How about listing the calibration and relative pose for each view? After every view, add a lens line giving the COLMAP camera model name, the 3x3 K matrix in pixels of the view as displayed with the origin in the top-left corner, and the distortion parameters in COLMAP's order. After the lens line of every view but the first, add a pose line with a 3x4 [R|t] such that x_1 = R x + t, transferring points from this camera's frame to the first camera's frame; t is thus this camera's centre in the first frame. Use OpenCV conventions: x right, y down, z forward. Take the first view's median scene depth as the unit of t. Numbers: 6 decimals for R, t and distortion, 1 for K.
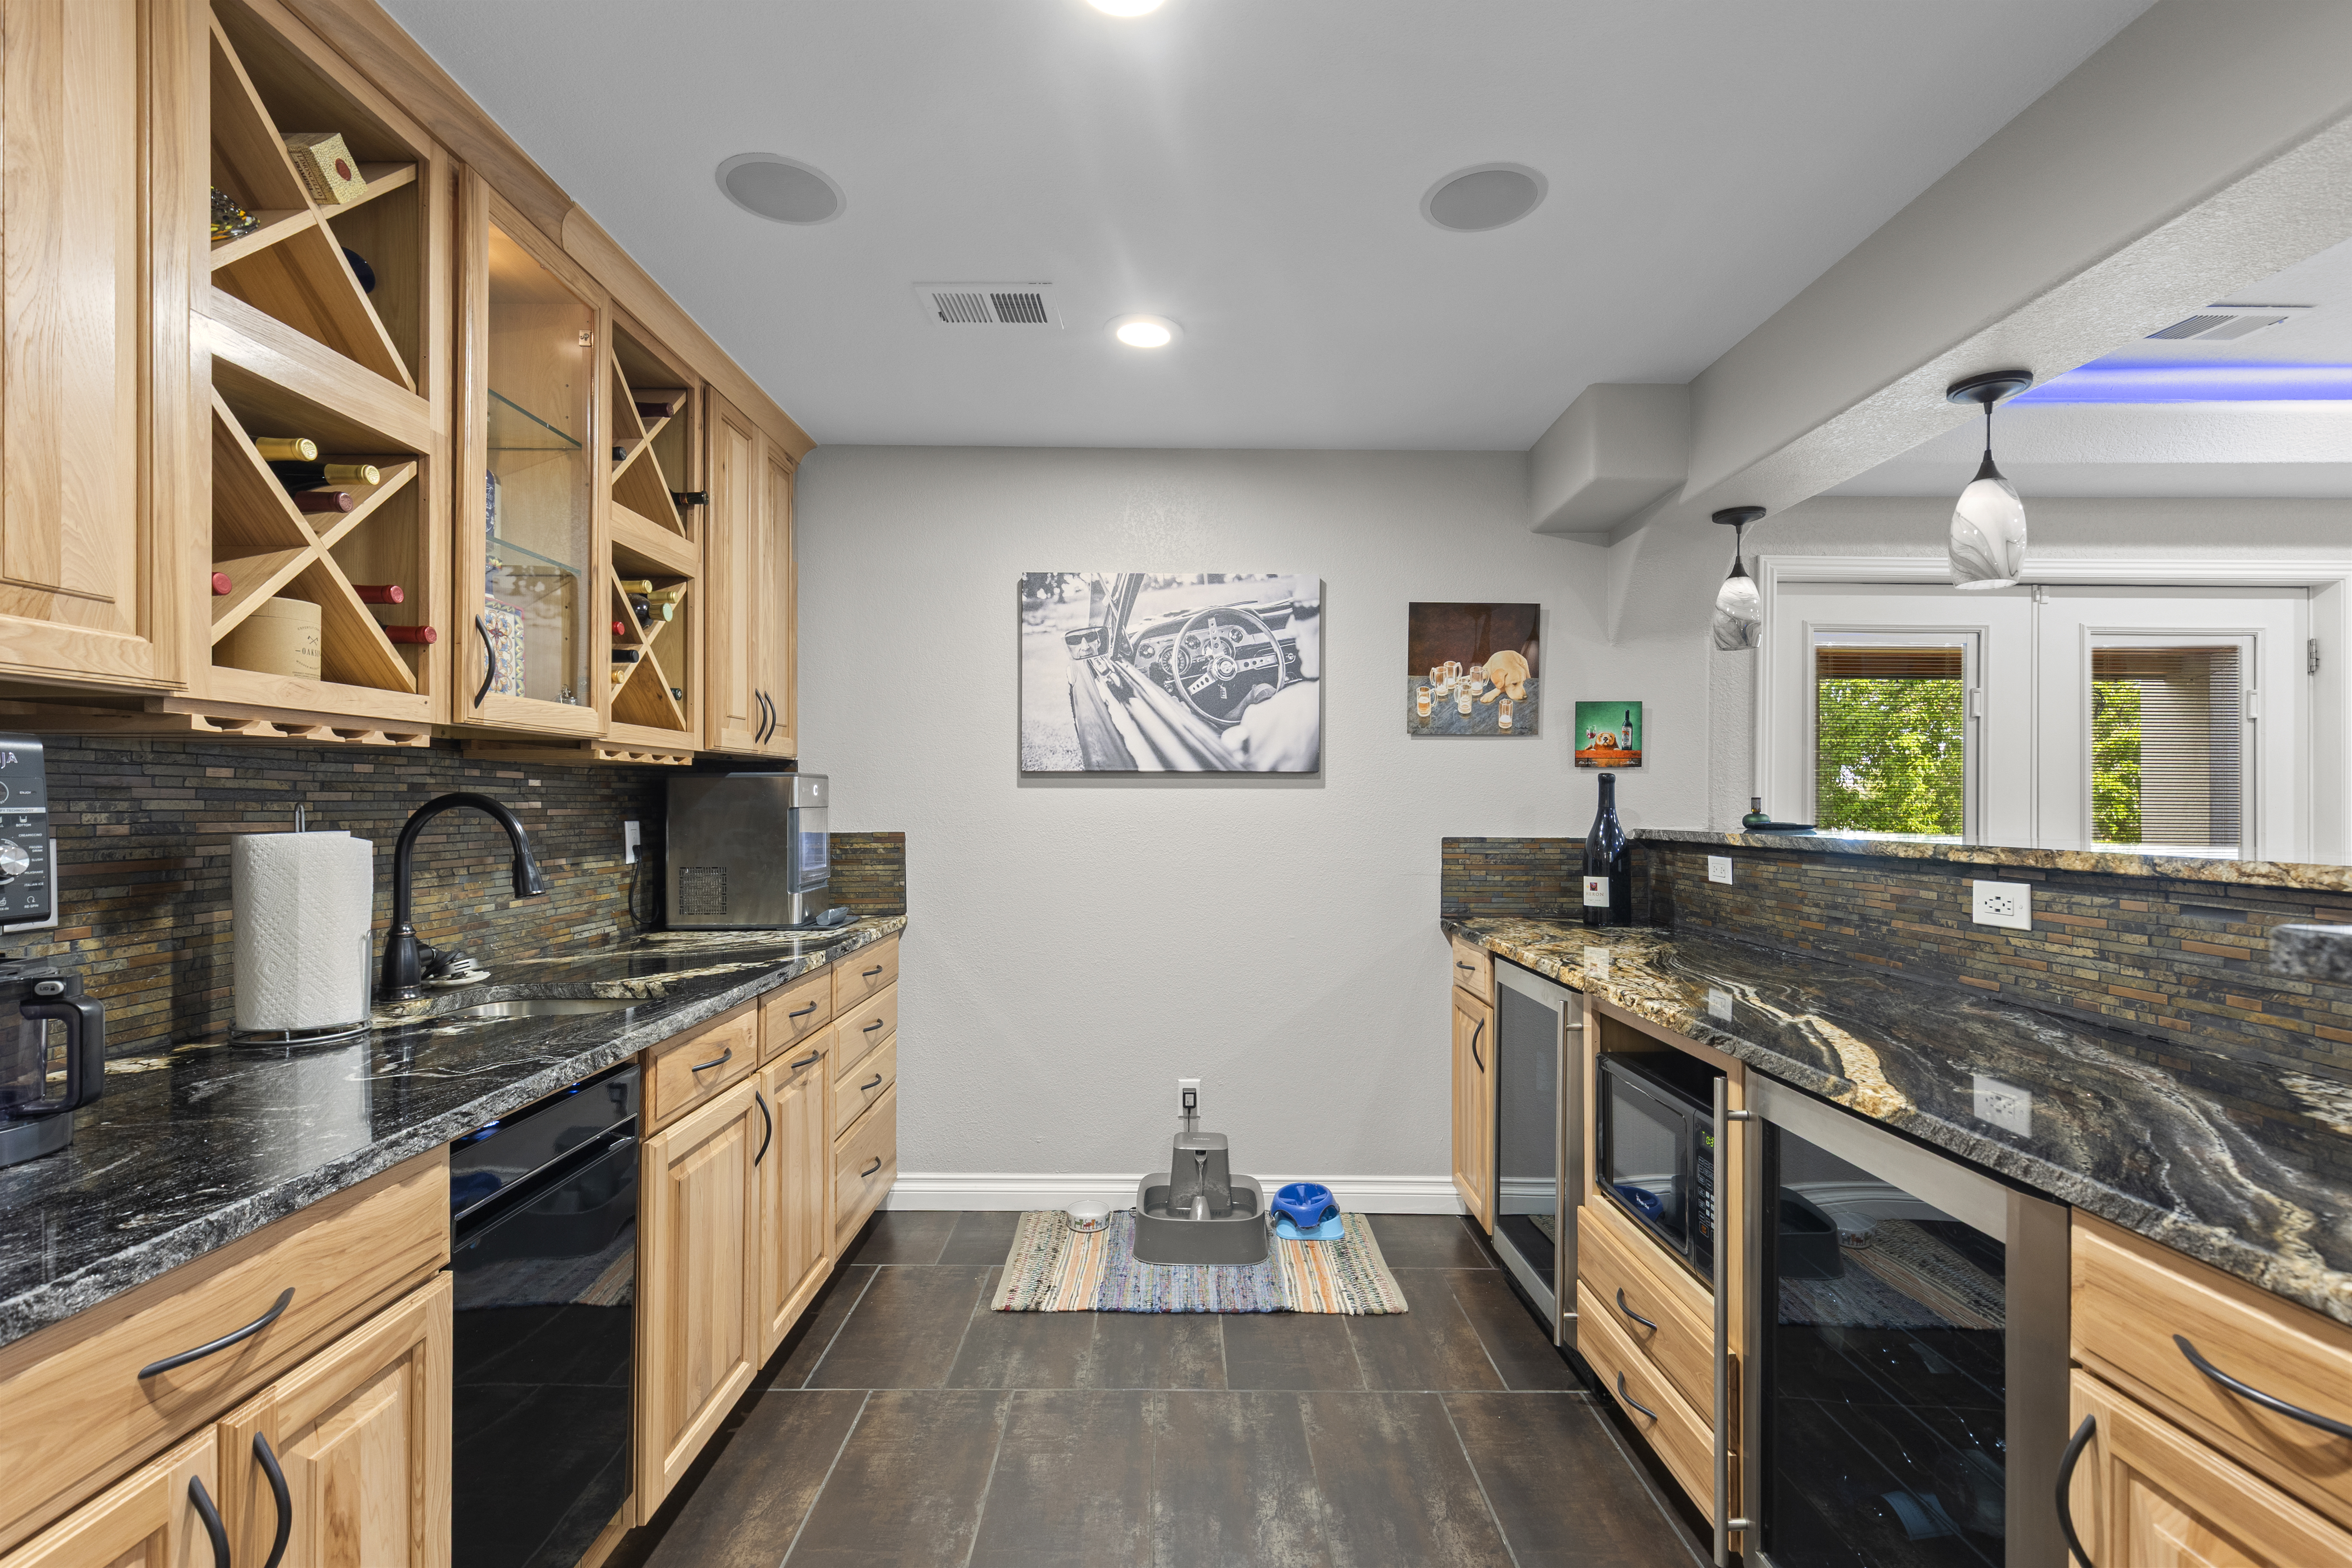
lens RADIAL K [[1060.6, 0, 1166.1], [0, 1060.6, 795.5], [0, 0, 1]] dist [0.007543, -0.001213]
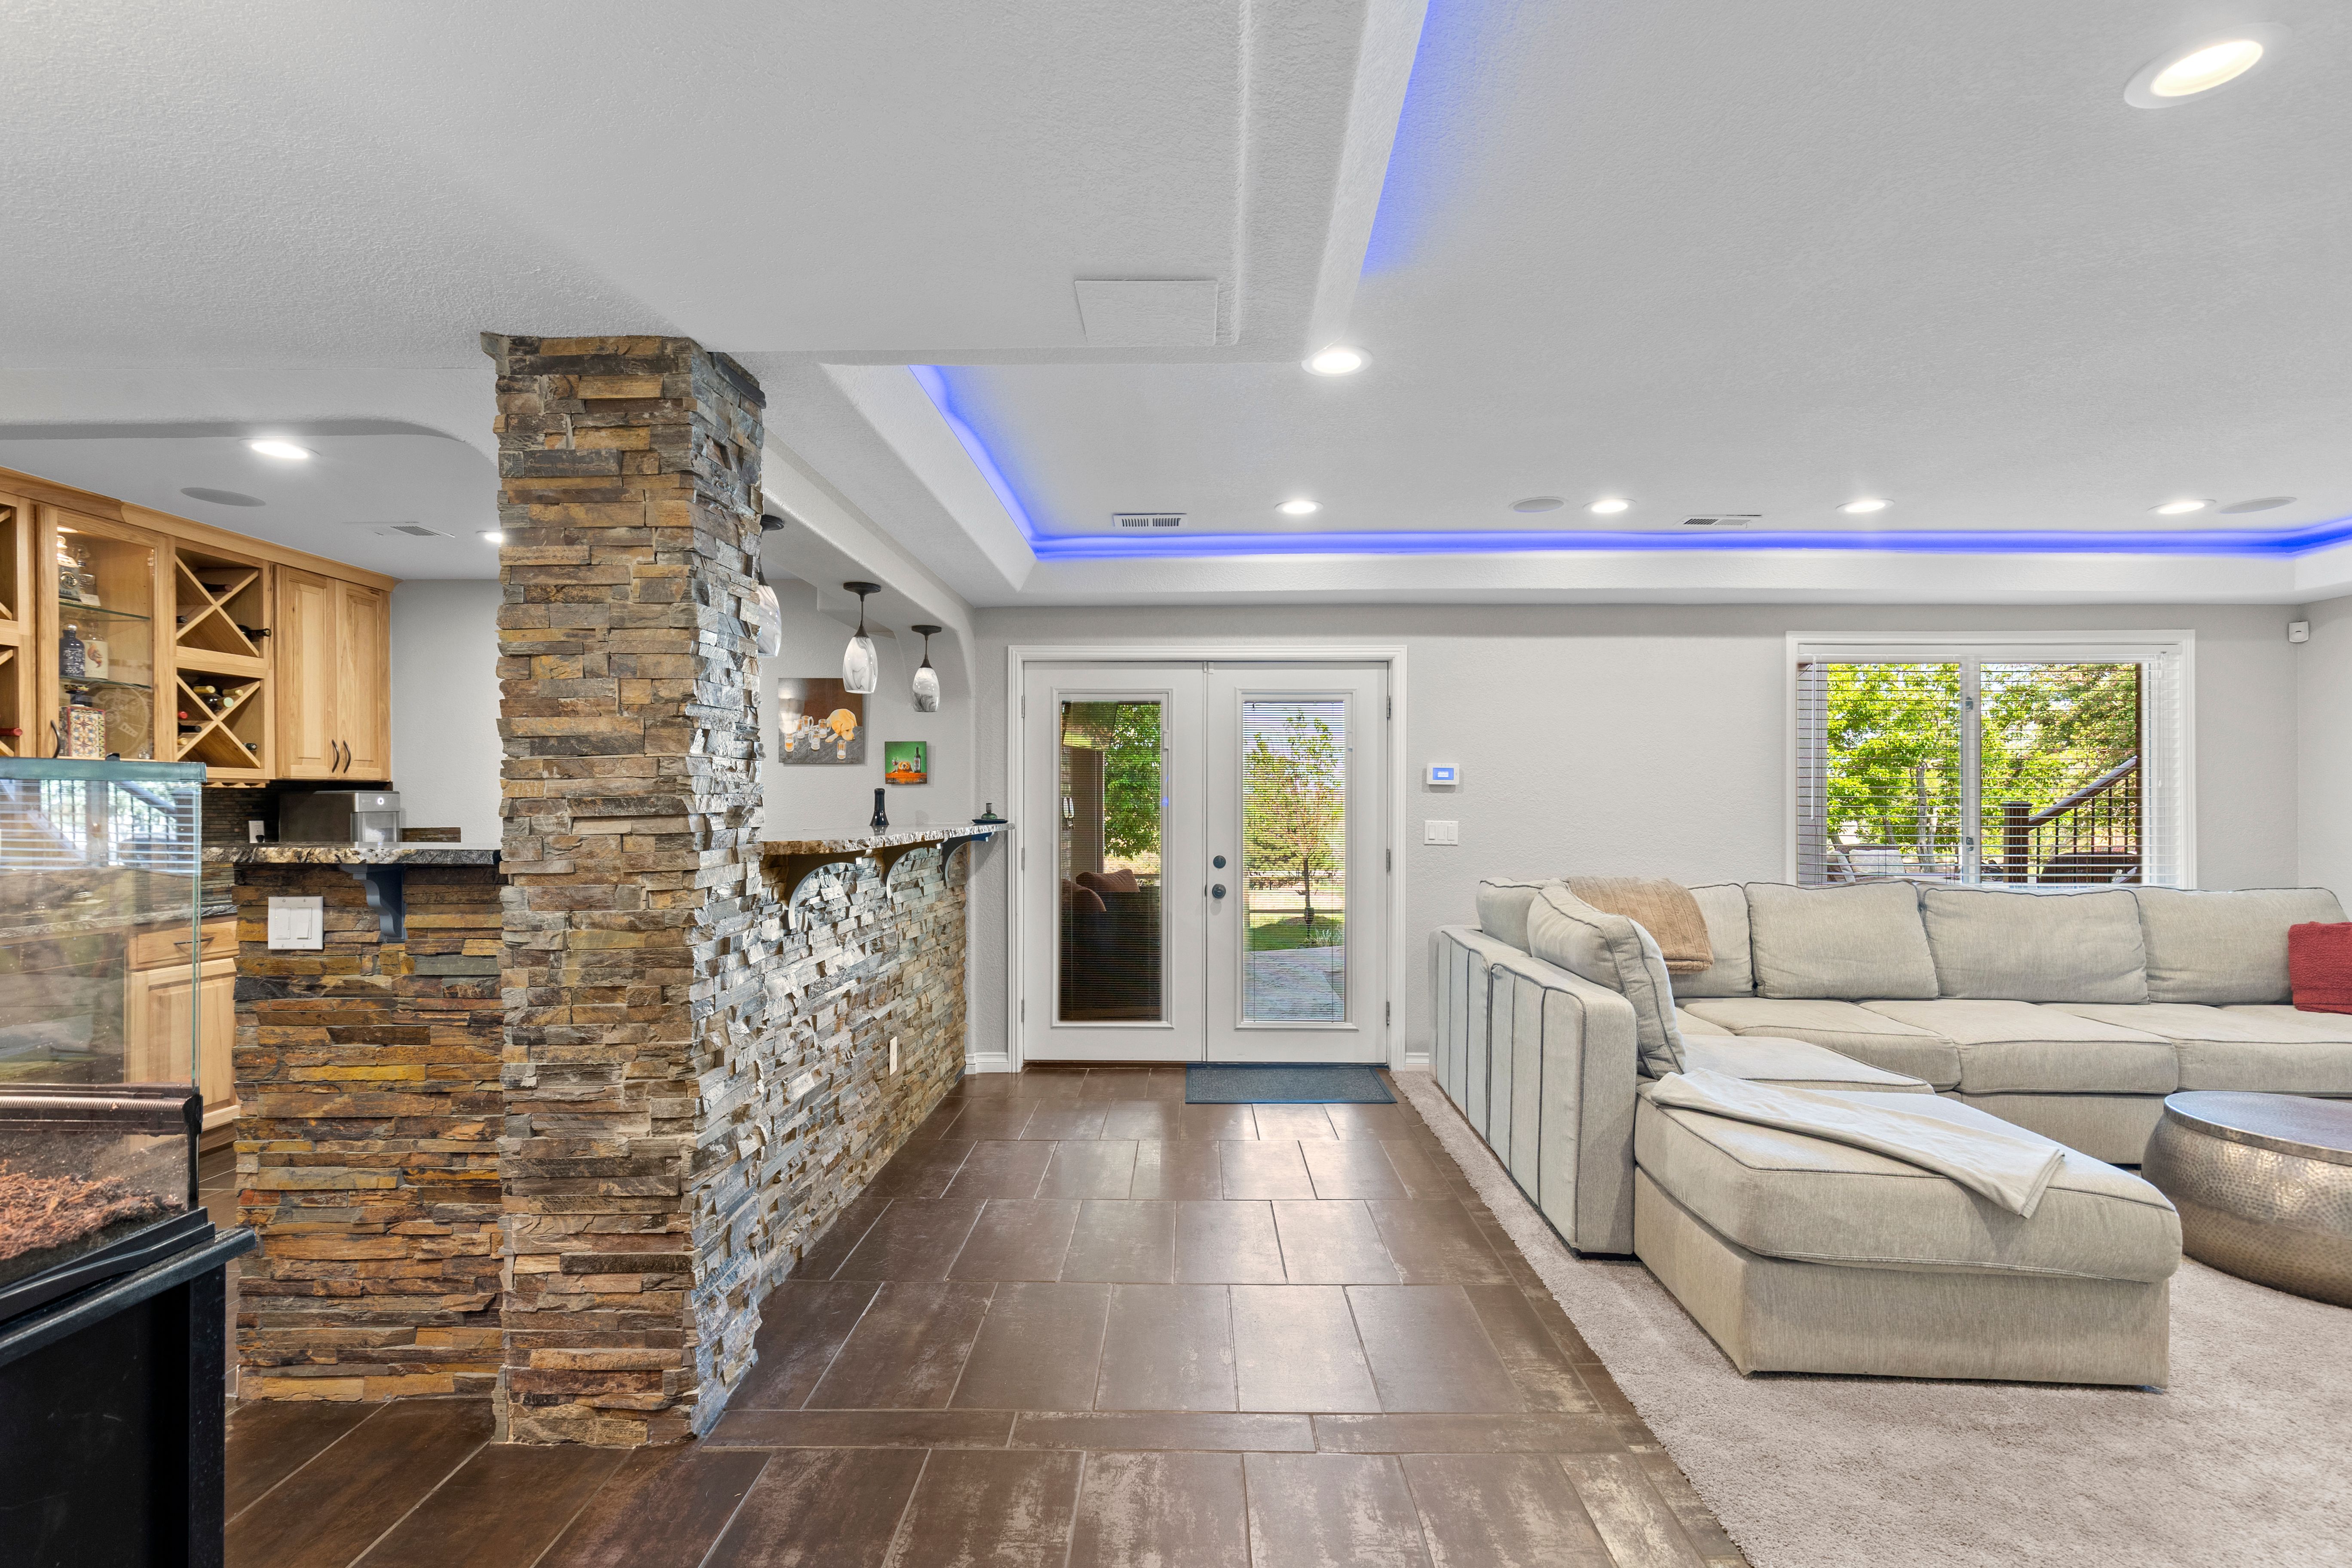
lens RADIAL K [[1060.6, 0, 1176.4], [0, 1060.6, 794.0], [0, 0, 1]] dist [0.007543, -0.001213]
pose [[0.999038, -0.003255, -0.043740, 0.881571], [0.003333, 0.999993, 0.001714, -0.014038], [0.043734, -0.001858, 0.999041, -0.520977]]
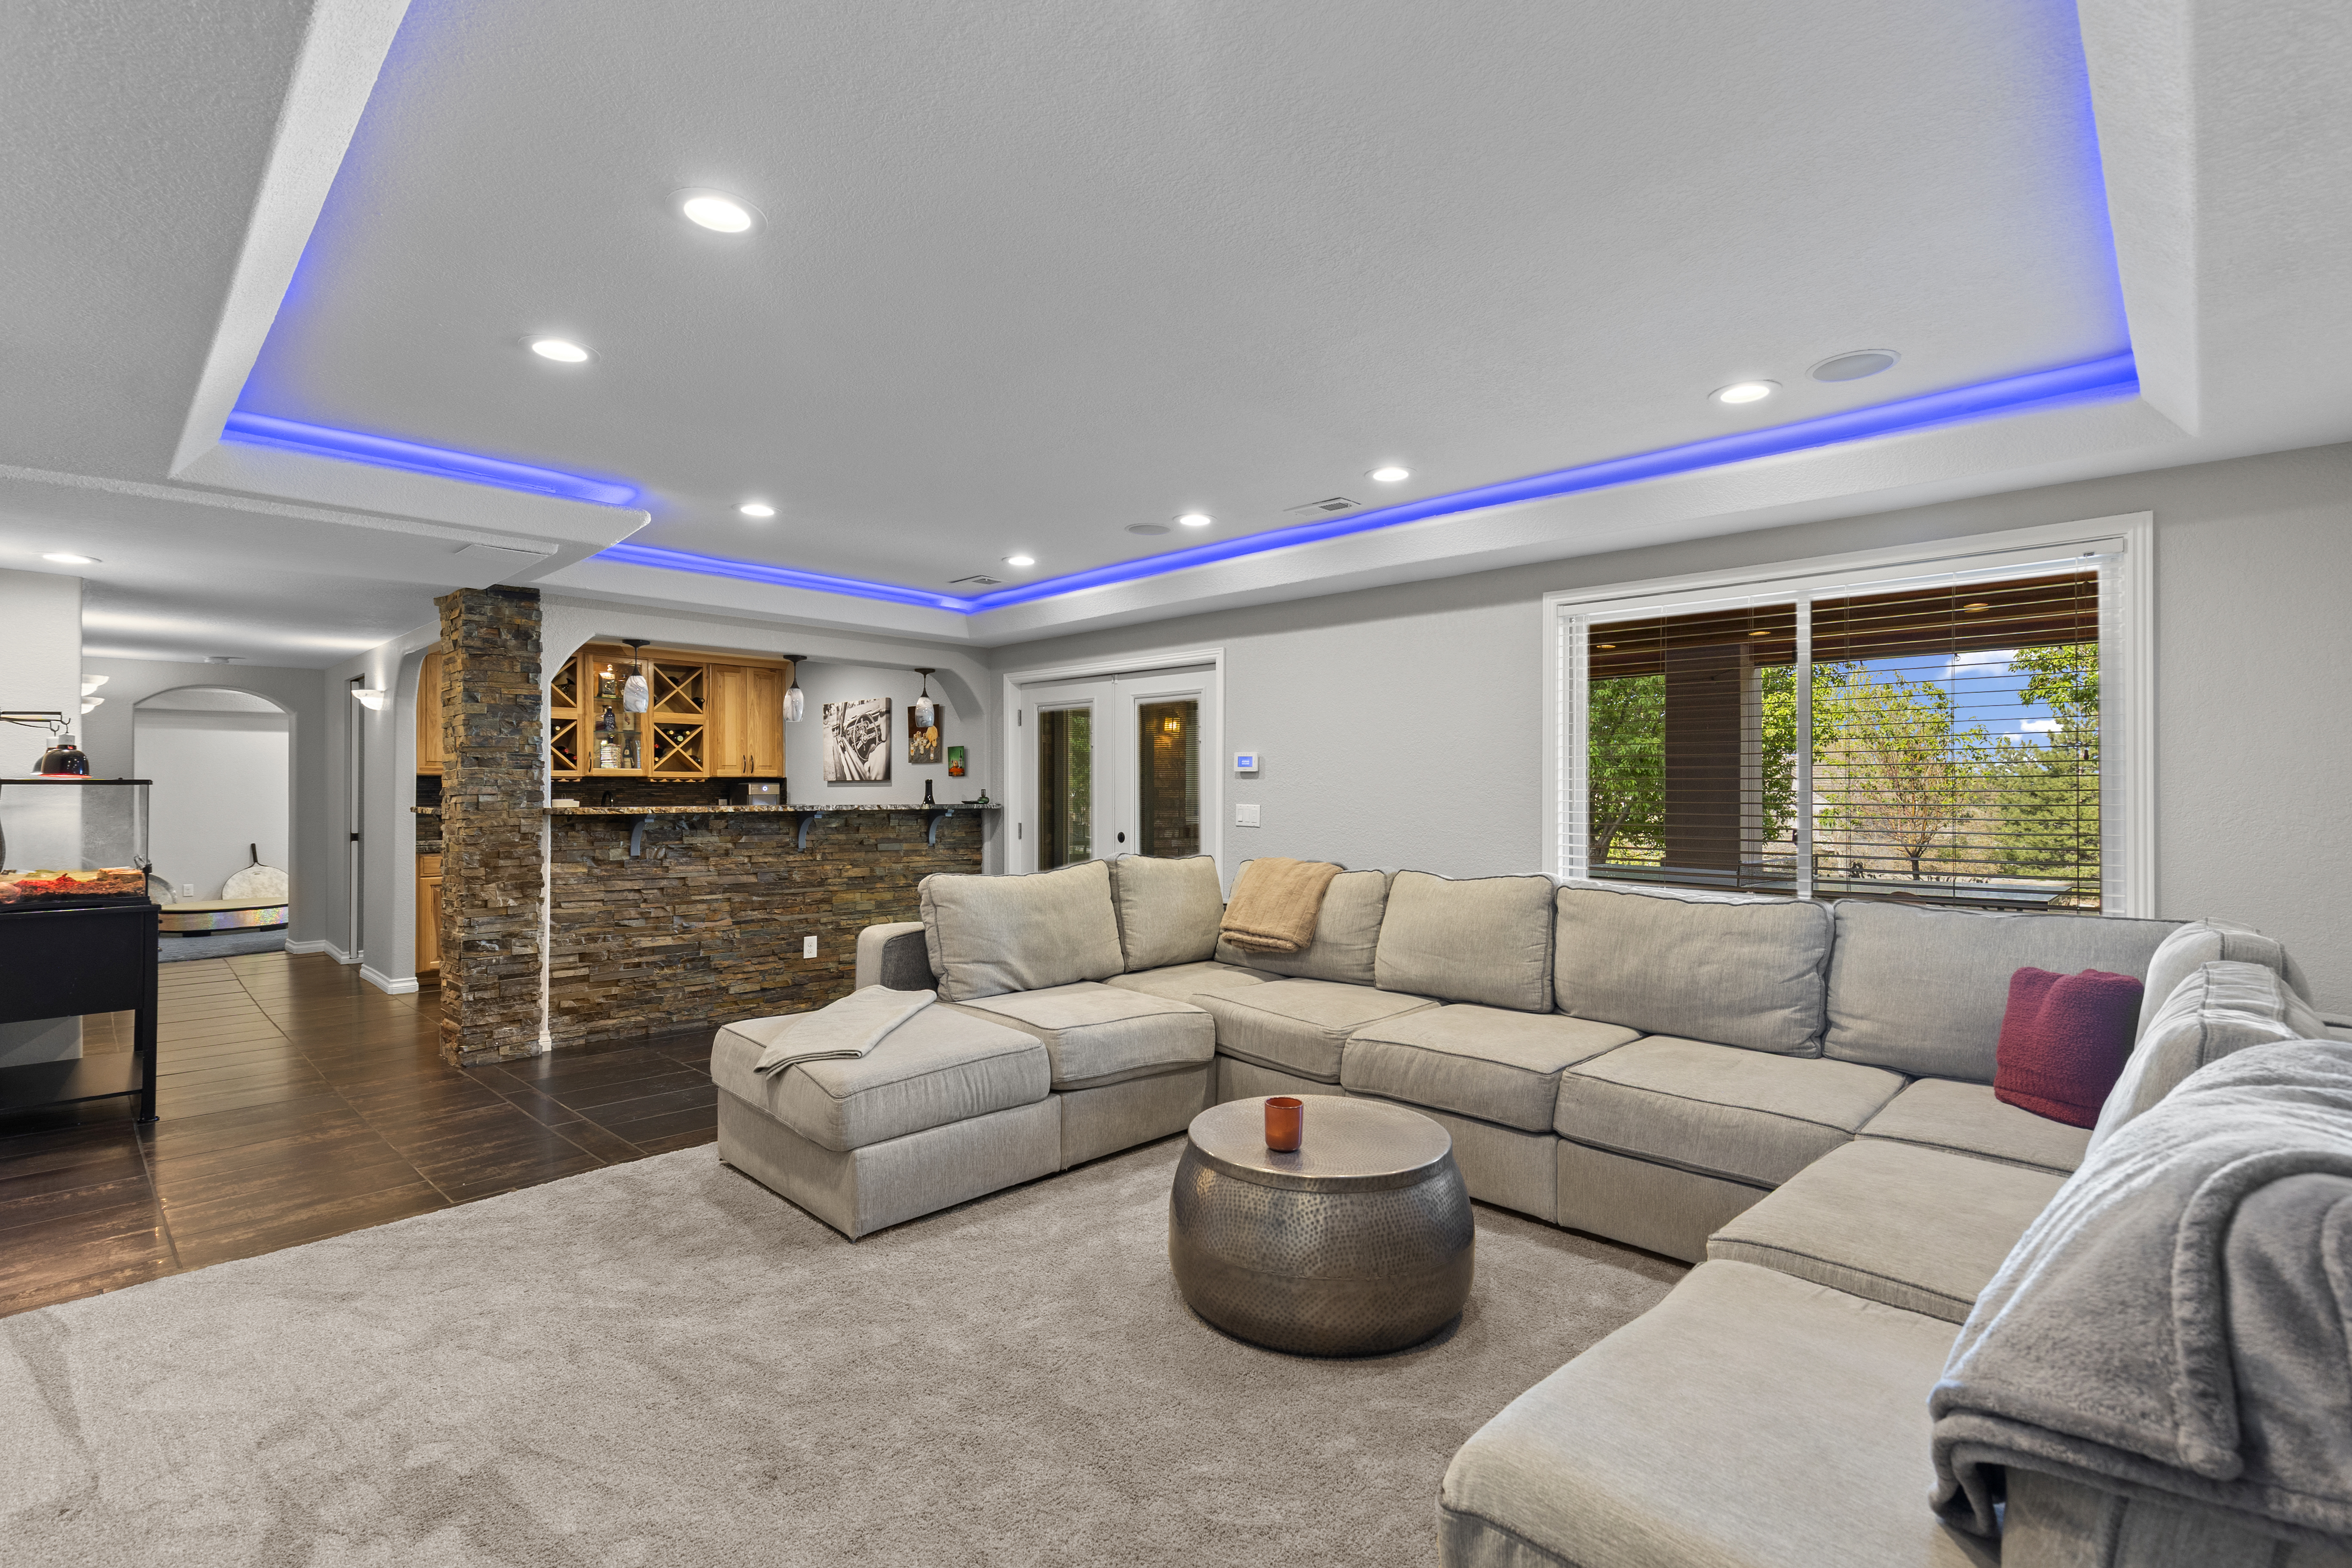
lens RADIAL K [[1060.6, 0, 1170.4], [0, 1060.6, 786.4], [0, 0, 1]] dist [0.007543, -0.001213]
pose [[0.706838, -0.006649, -0.707344, 2.310564], [0.009679, 0.999953, 0.000273, -0.001368], [0.707309, -0.007040, 0.706869, -0.245829]]
